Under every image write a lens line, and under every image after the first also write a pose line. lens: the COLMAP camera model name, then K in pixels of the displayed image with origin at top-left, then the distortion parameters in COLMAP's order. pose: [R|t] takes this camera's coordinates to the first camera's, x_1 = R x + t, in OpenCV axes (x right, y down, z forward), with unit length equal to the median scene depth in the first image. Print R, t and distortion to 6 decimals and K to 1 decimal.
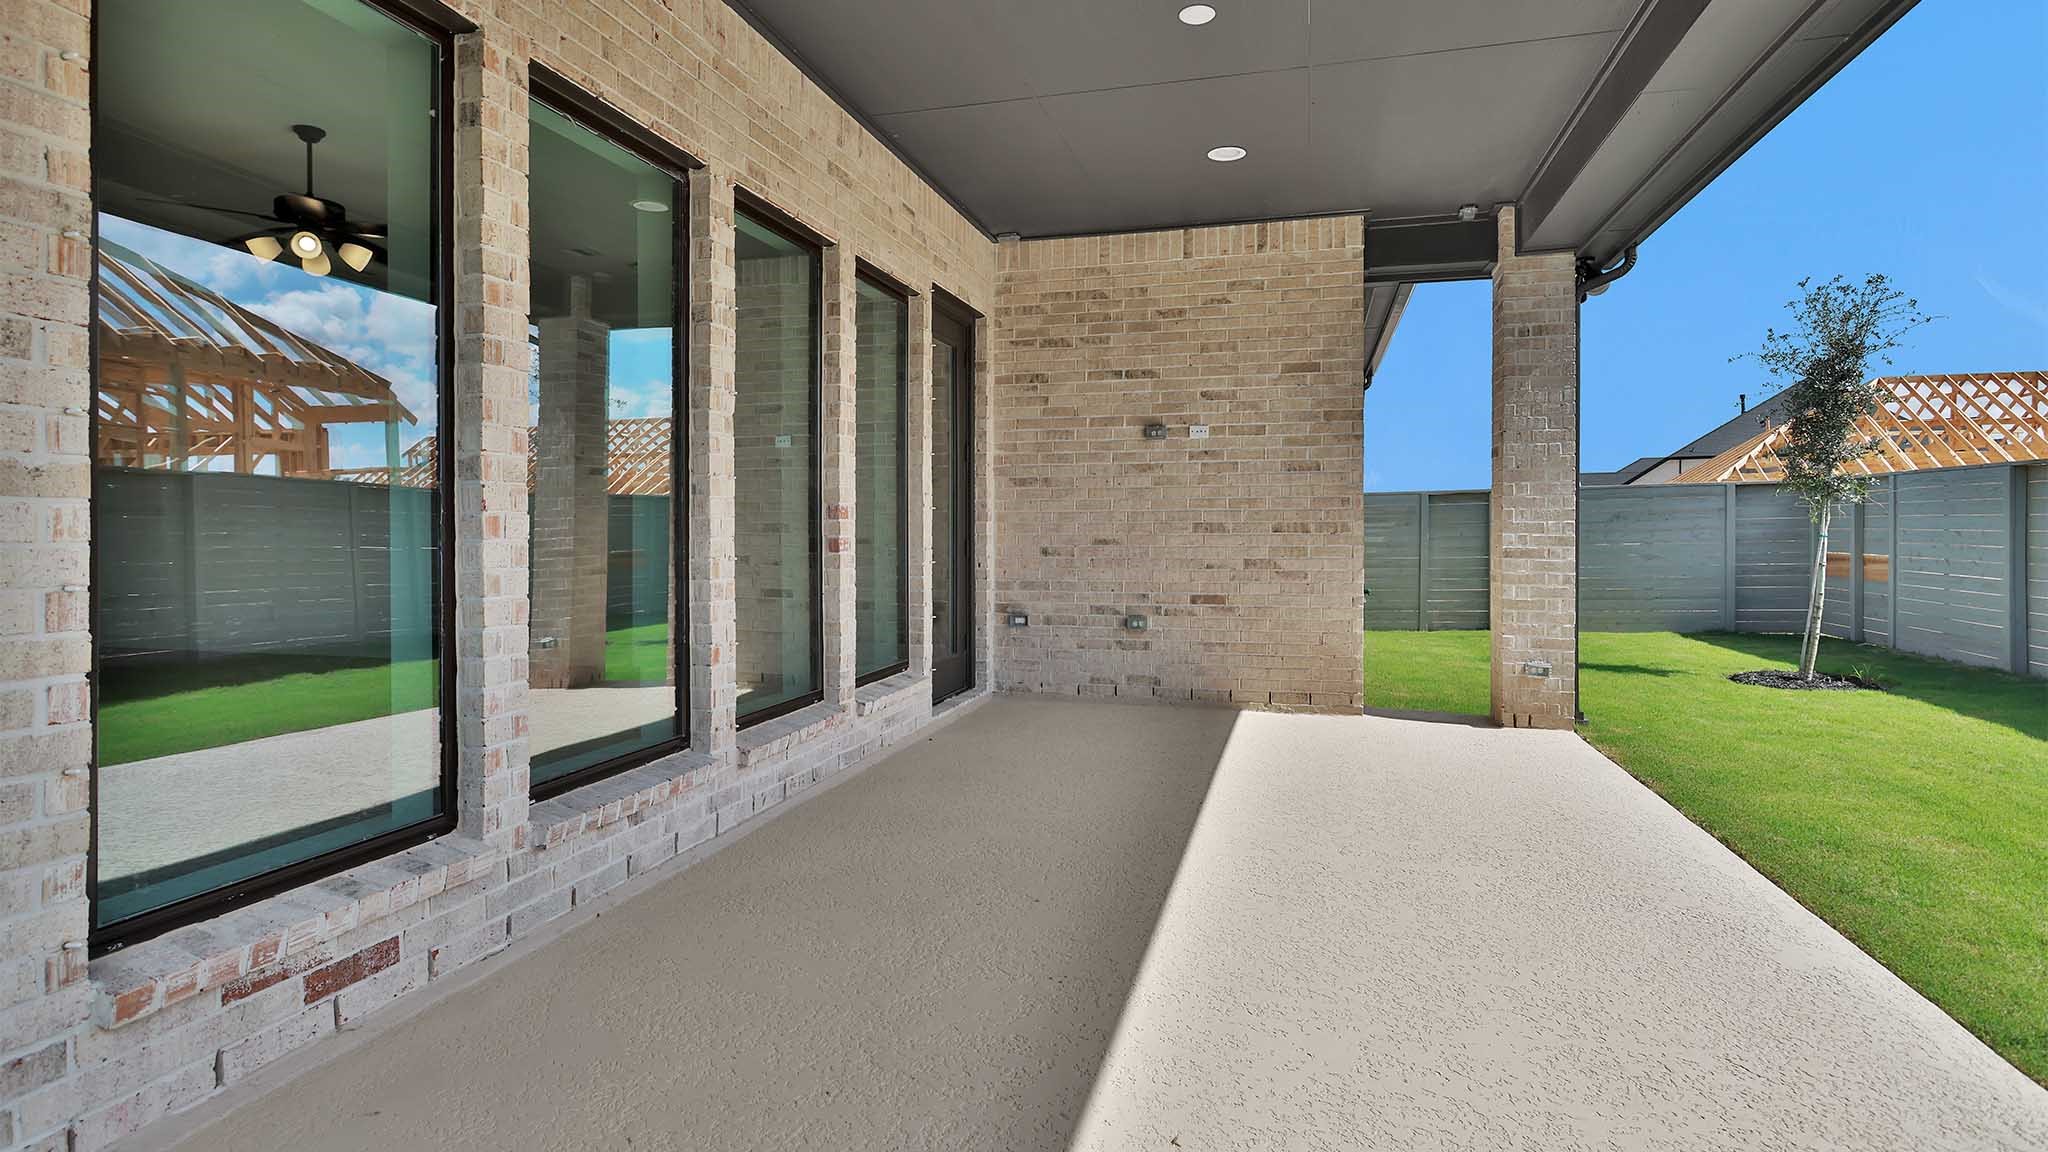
lens RADIAL K [[980.3, 0, 983.0], [0, 980.3, 531.1], [0, 0, 1]] dist [-0.024443, 0.009939]
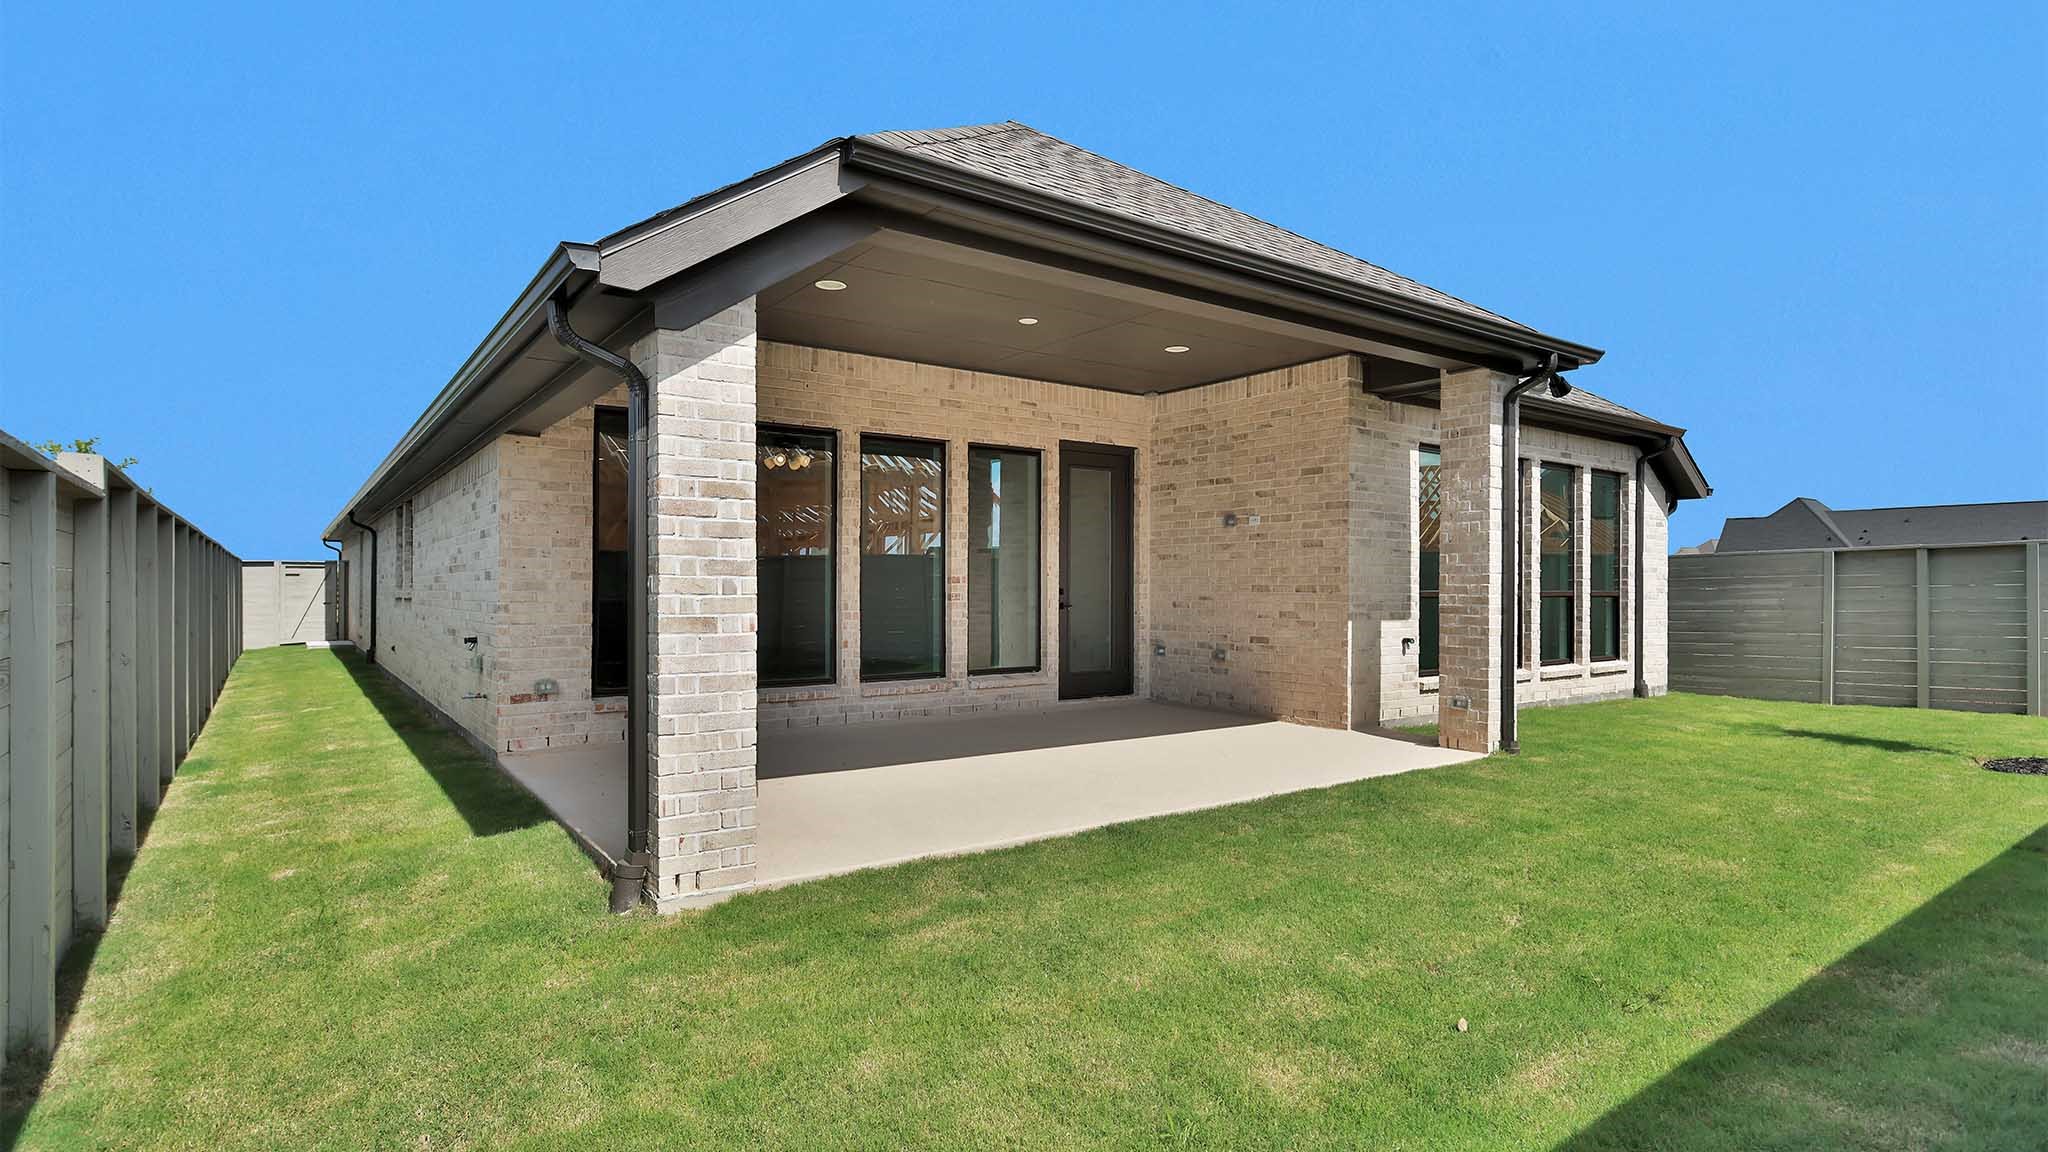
lens RADIAL K [[980.3, 0, 1036.2], [0, 980.3, 581.8], [0, 0, 1]] dist [-0.024443, 0.009939]
pose [[0.796581, -0.000853, -0.604531, 0.815374], [-0.004580, 0.999962, -0.007446, -0.001521], [0.604514, 0.008700, 0.796547, -0.304365]]
